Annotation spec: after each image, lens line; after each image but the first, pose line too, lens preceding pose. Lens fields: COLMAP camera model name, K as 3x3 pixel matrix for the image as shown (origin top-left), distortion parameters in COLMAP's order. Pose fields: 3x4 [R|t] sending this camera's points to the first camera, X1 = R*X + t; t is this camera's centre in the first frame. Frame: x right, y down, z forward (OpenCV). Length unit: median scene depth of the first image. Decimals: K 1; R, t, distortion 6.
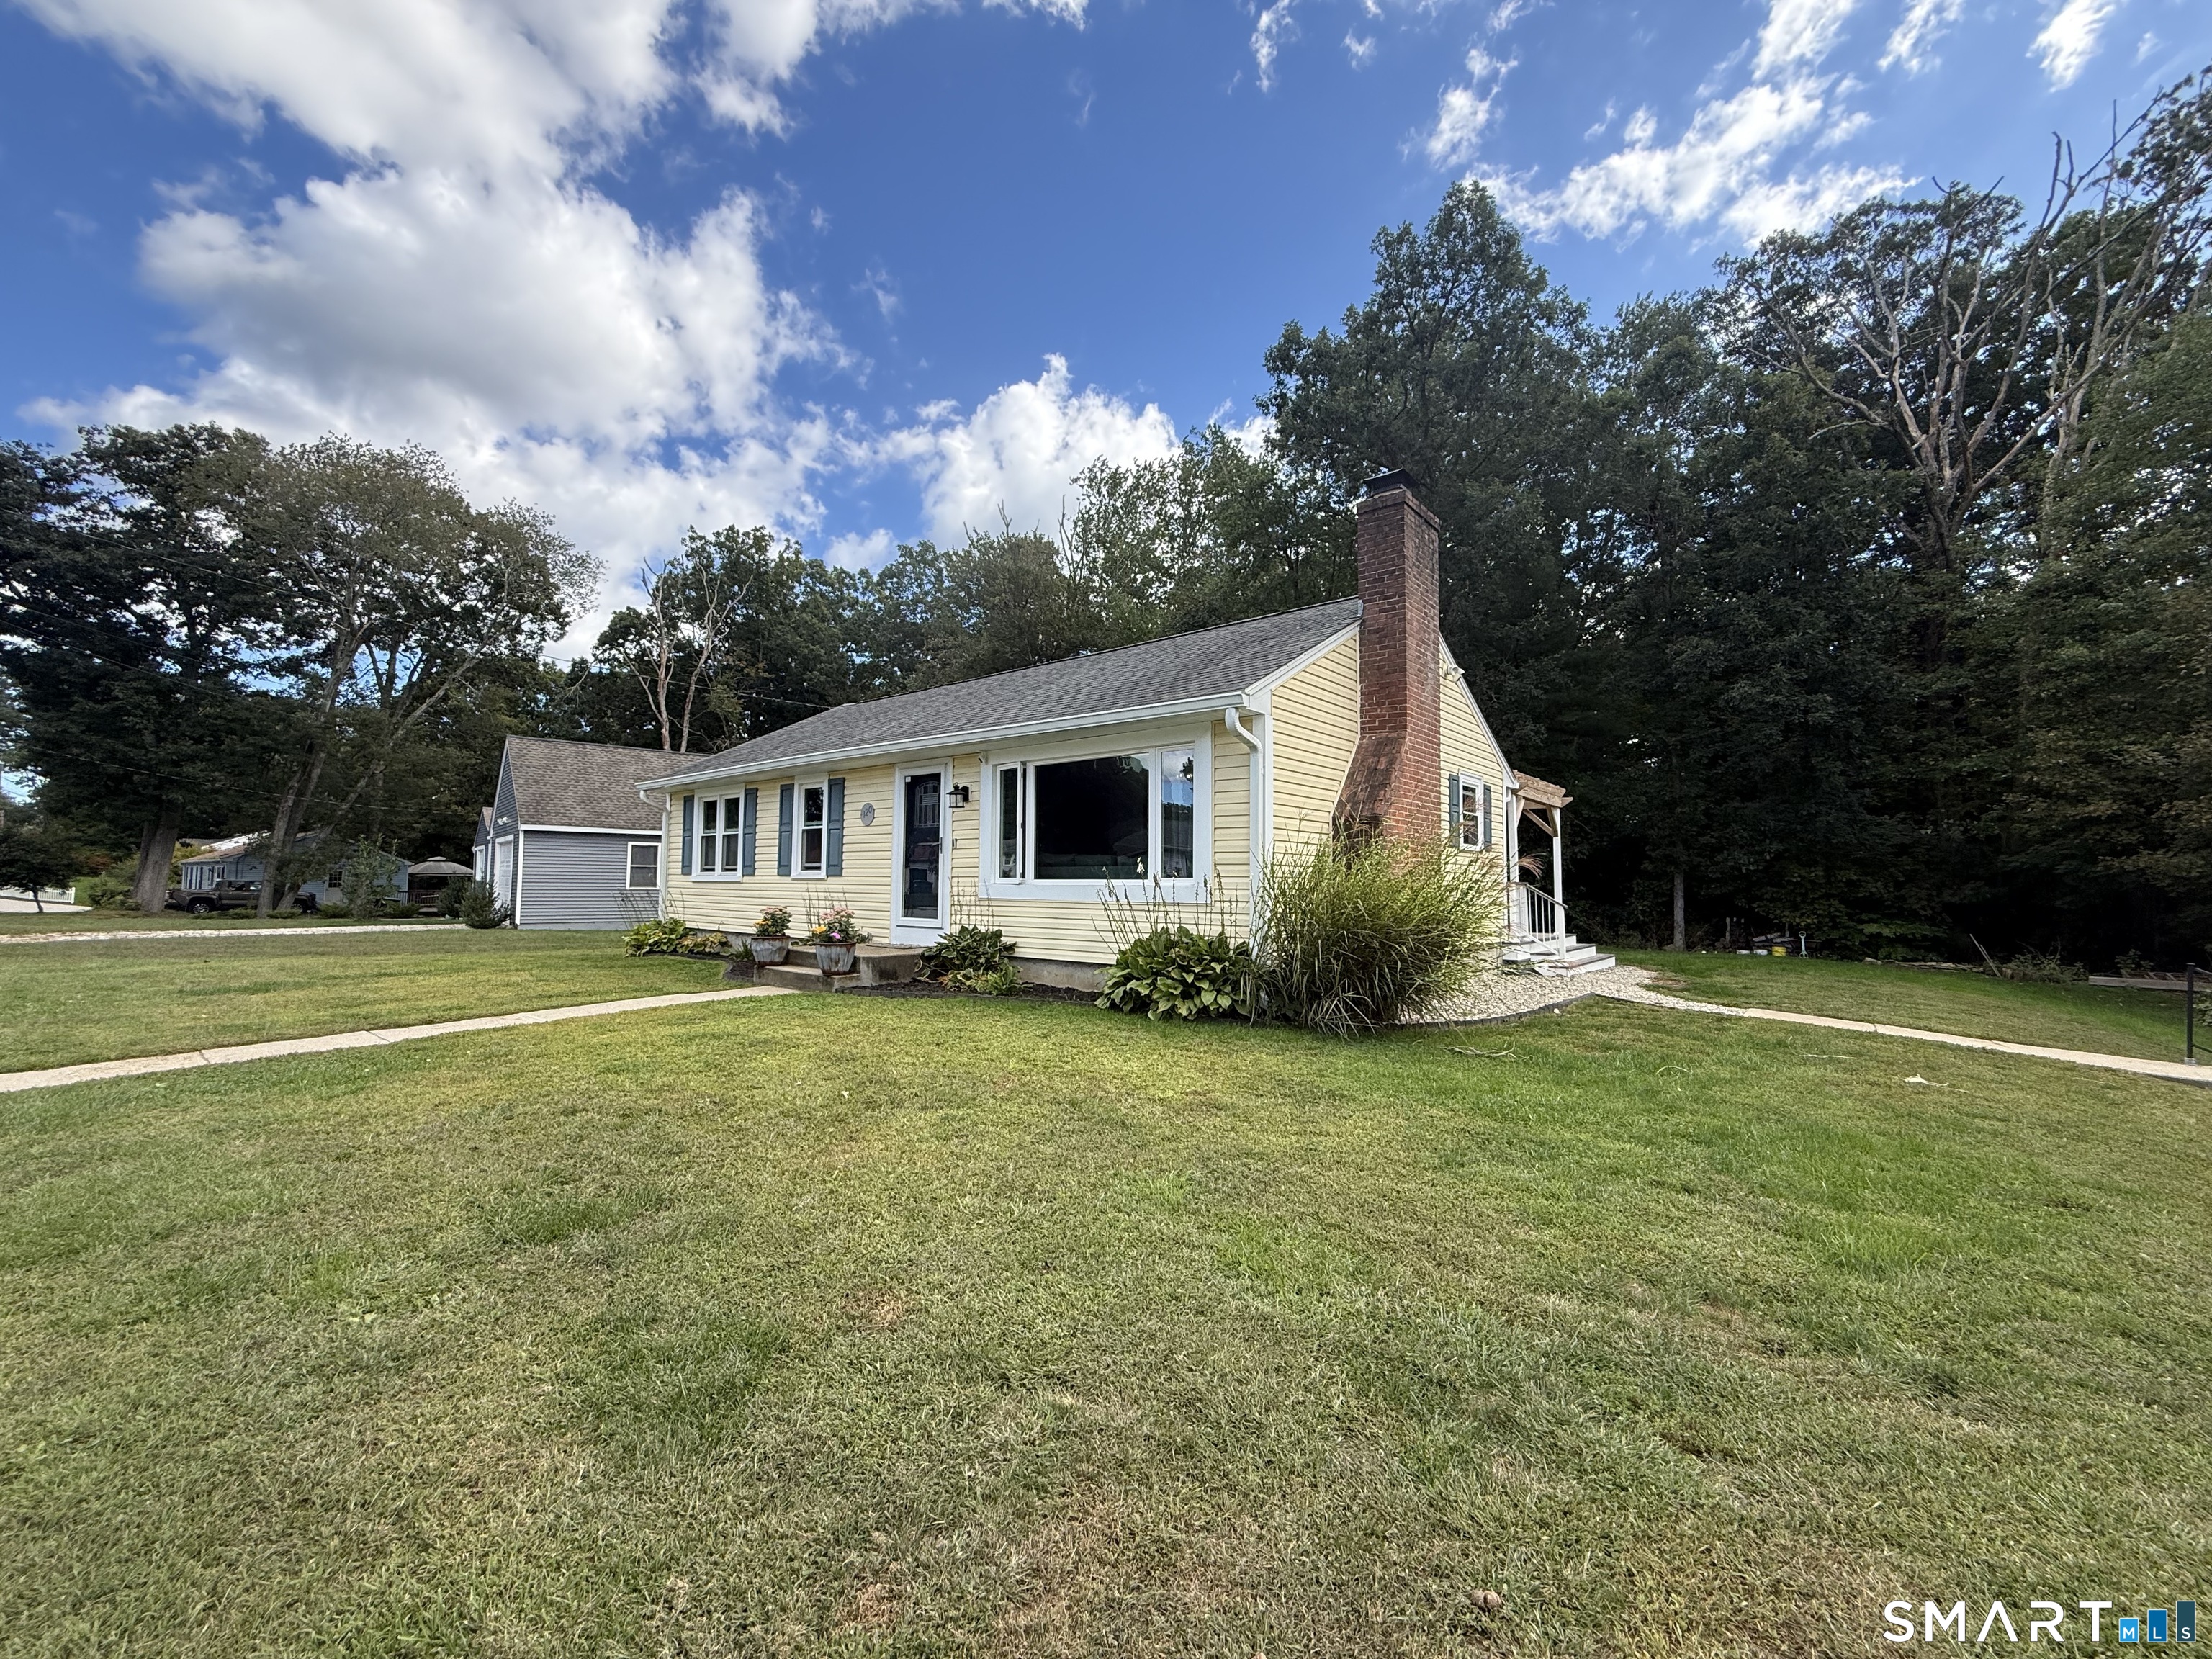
lens RADIAL K [[885.2, 0, 1095.2], [0, 885.2, 841.9], [0, 0, 1]] dist [0.003313, 0.000367]
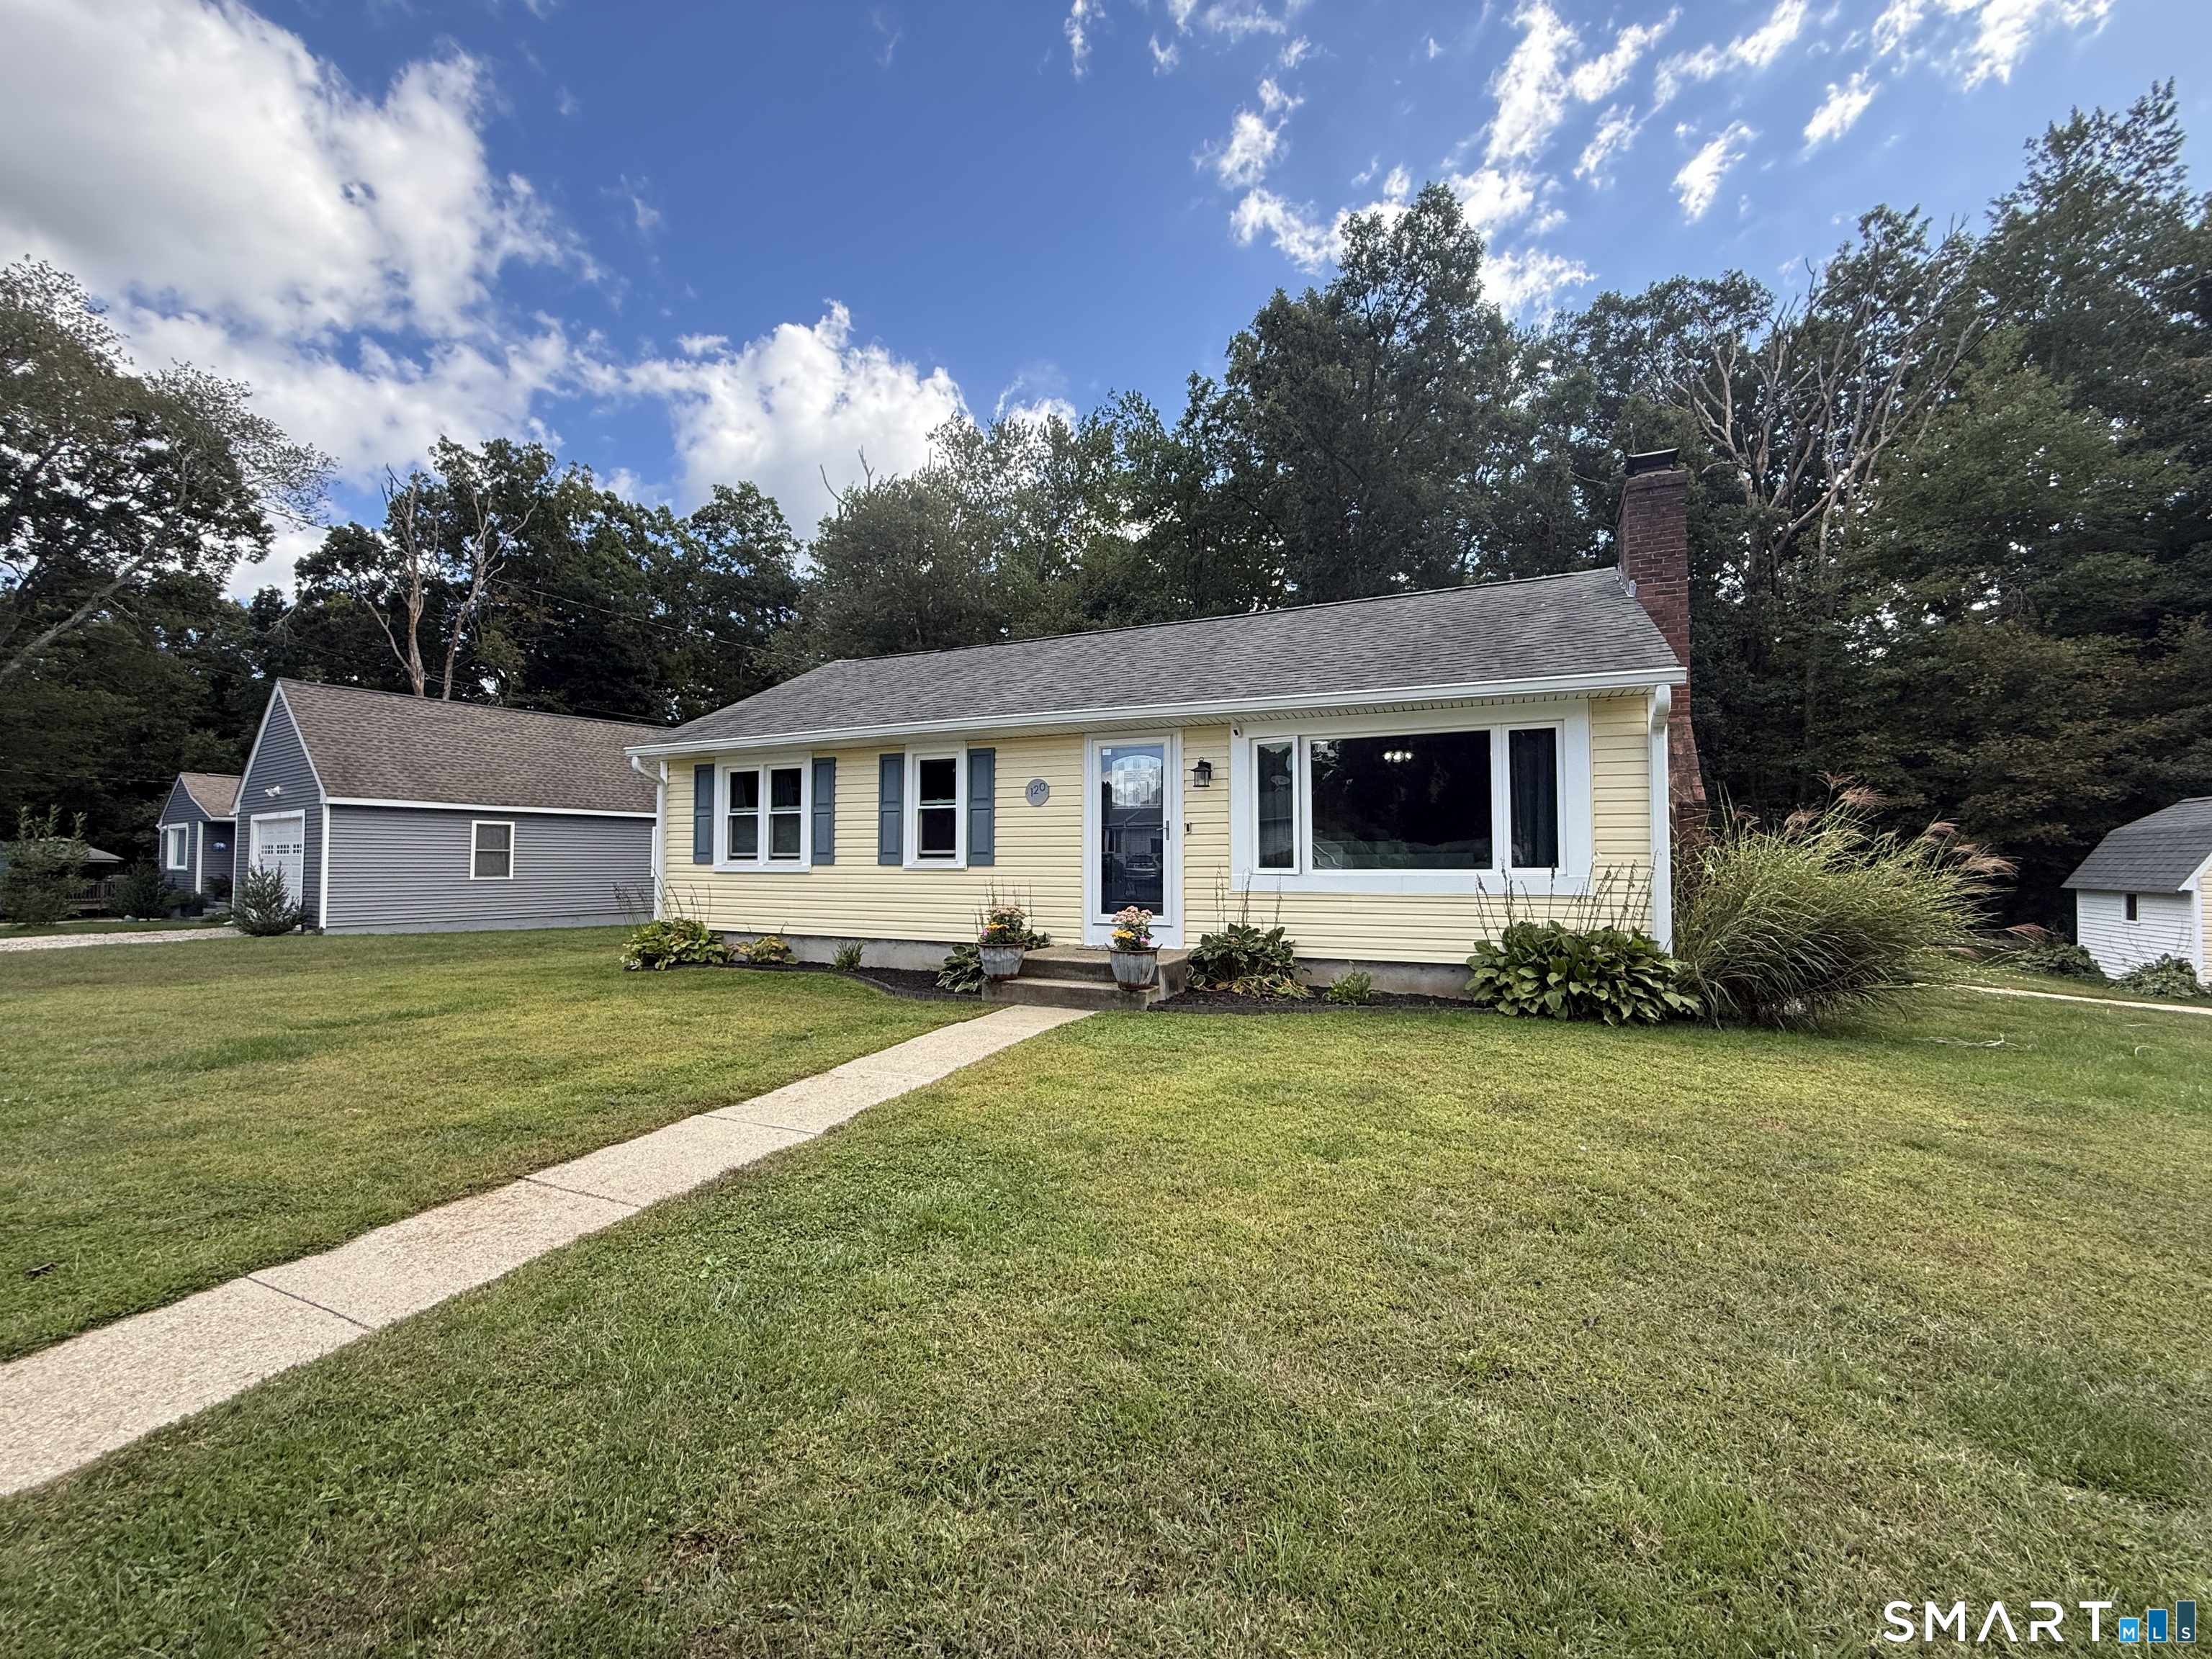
lens RADIAL K [[881.8, 0, 1101.1], [0, 881.8, 830.2], [0, 0, 1]] dist [0.000190, -0.000163]
pose [[0.962374, 0.000471, 0.271729, -0.344643], [-0.003673, 0.999930, 0.011276, -0.003826], [-0.271704, -0.011850, 0.962308, 0.141760]]
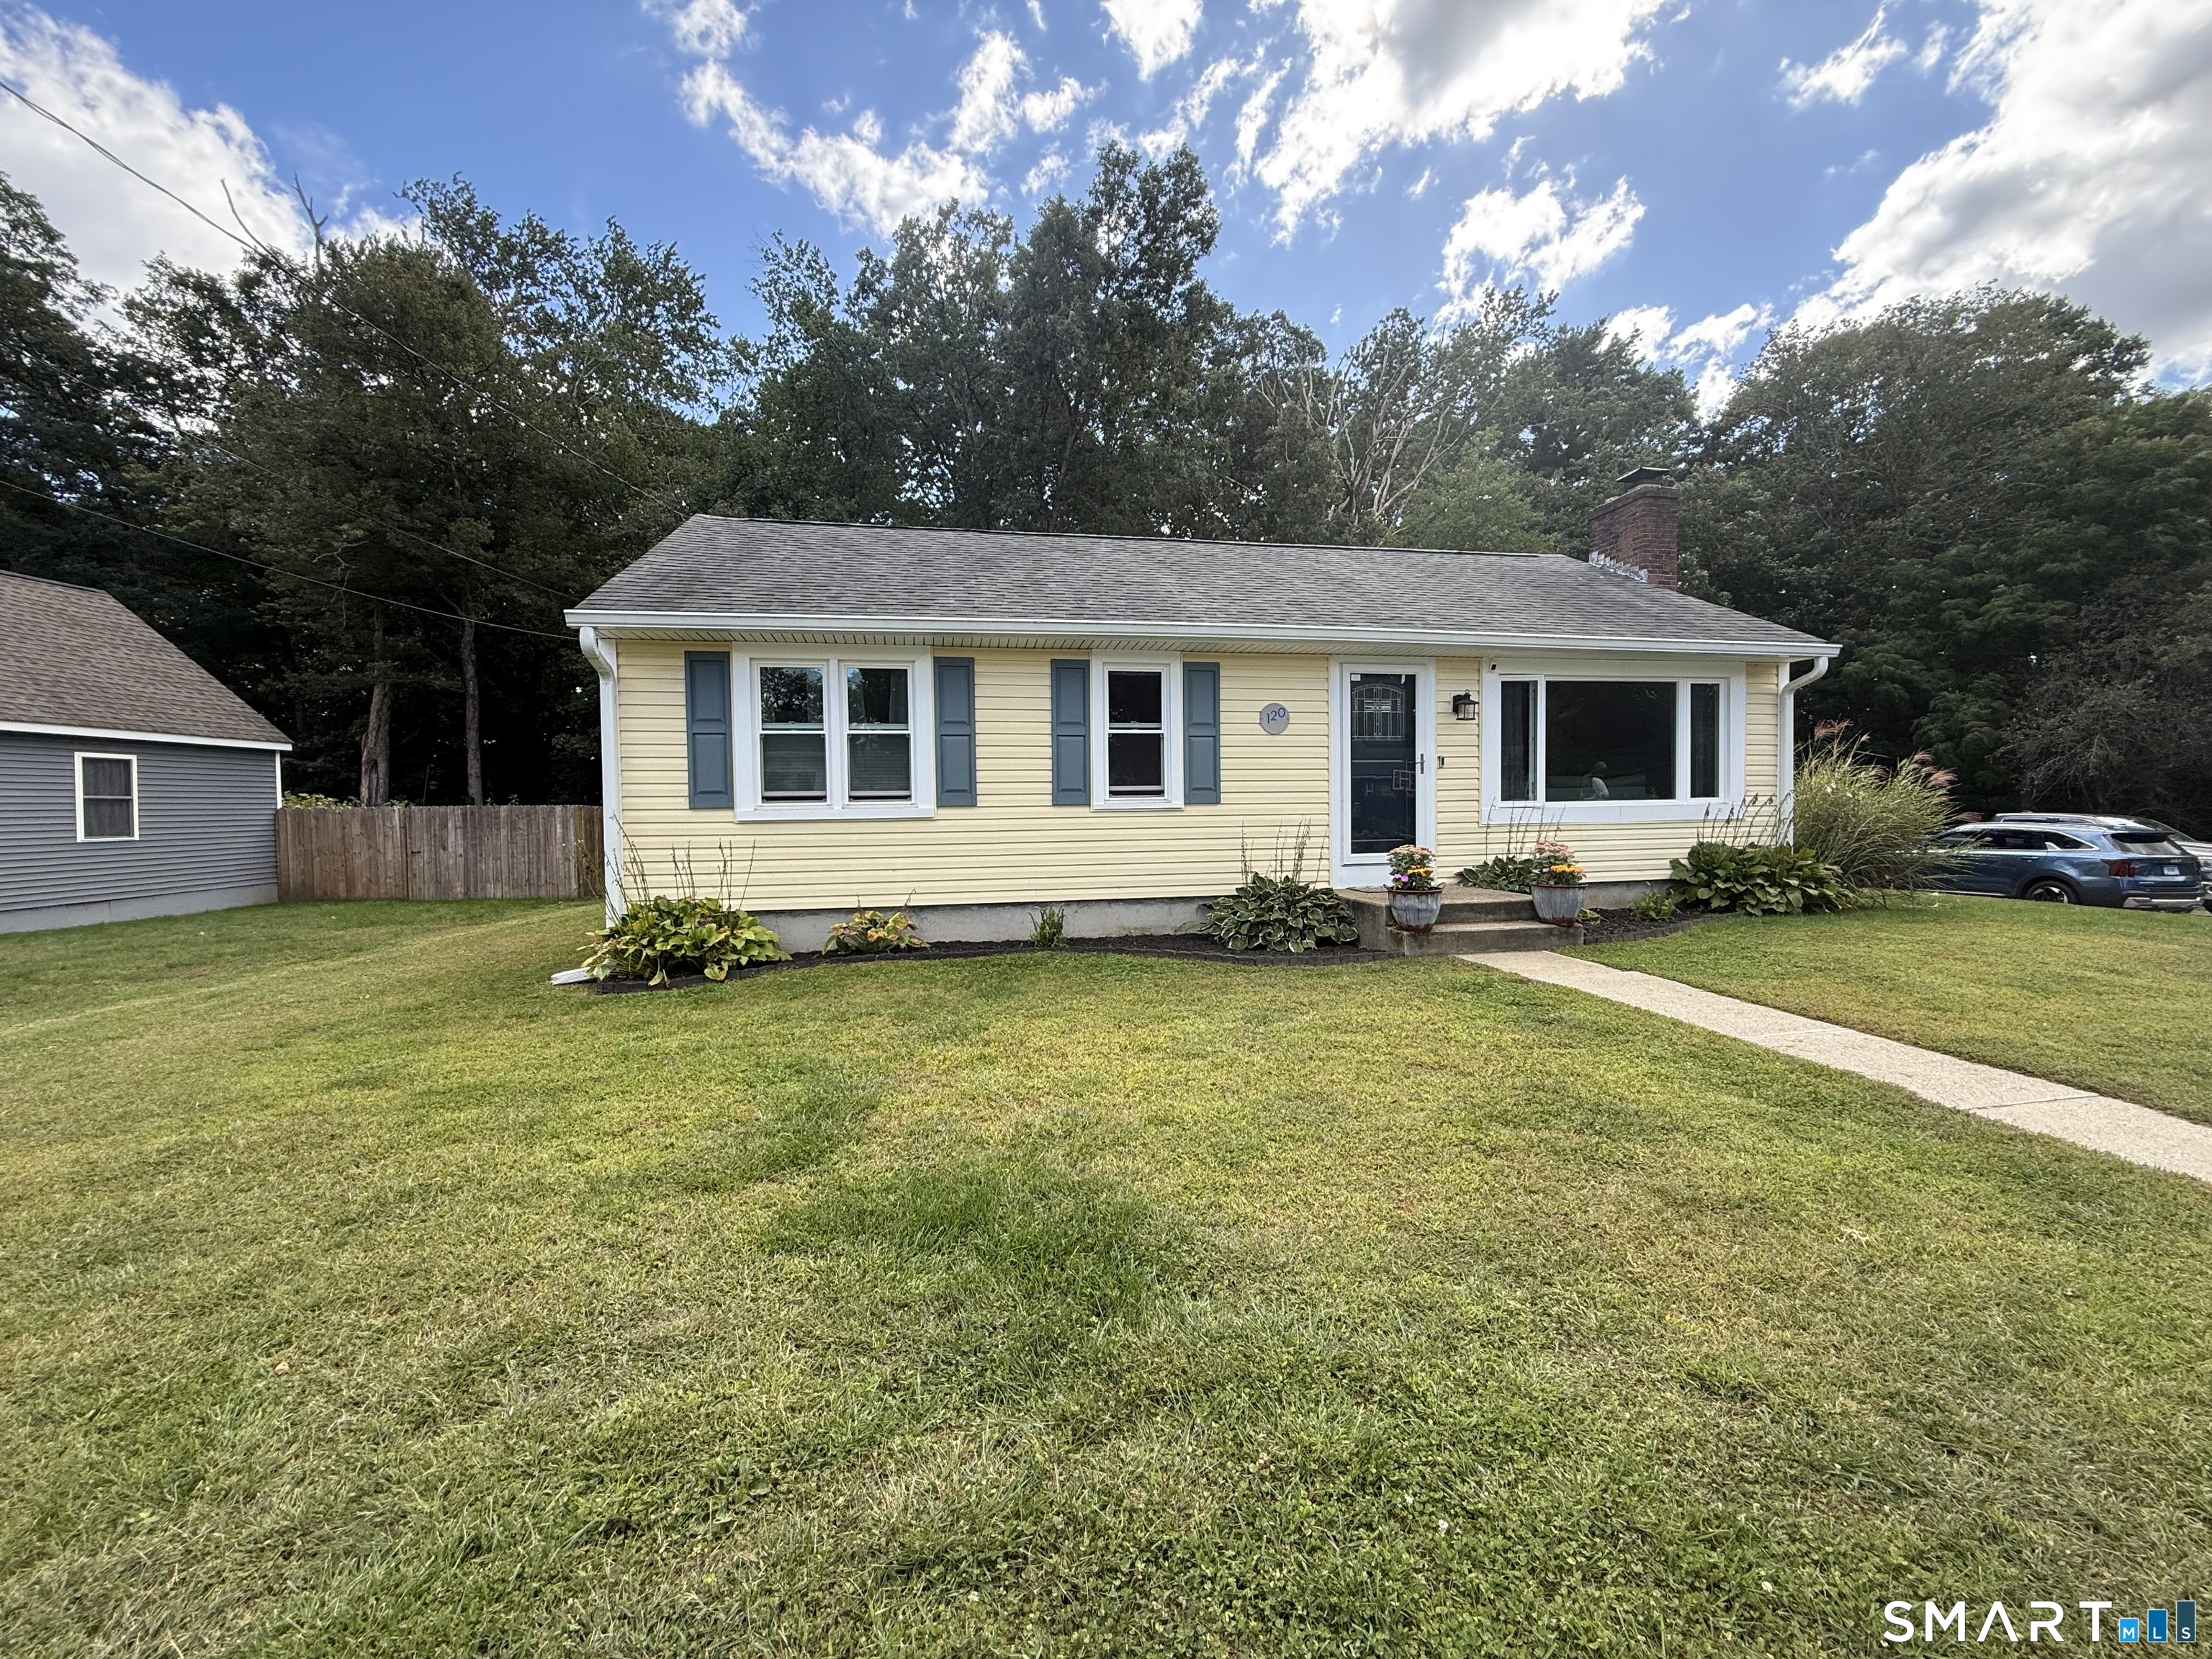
lens RADIAL K [[873.4, 0, 1093.1], [0, 873.4, 802.2], [0, 0, 1]] dist [0.000600, -0.000272]
pose [[0.617788, -0.018515, 0.786126, -0.742758], [-0.016623, 0.999192, 0.036597, 0.011441], [-0.786169, -0.035677, 0.616981, 0.540871]]
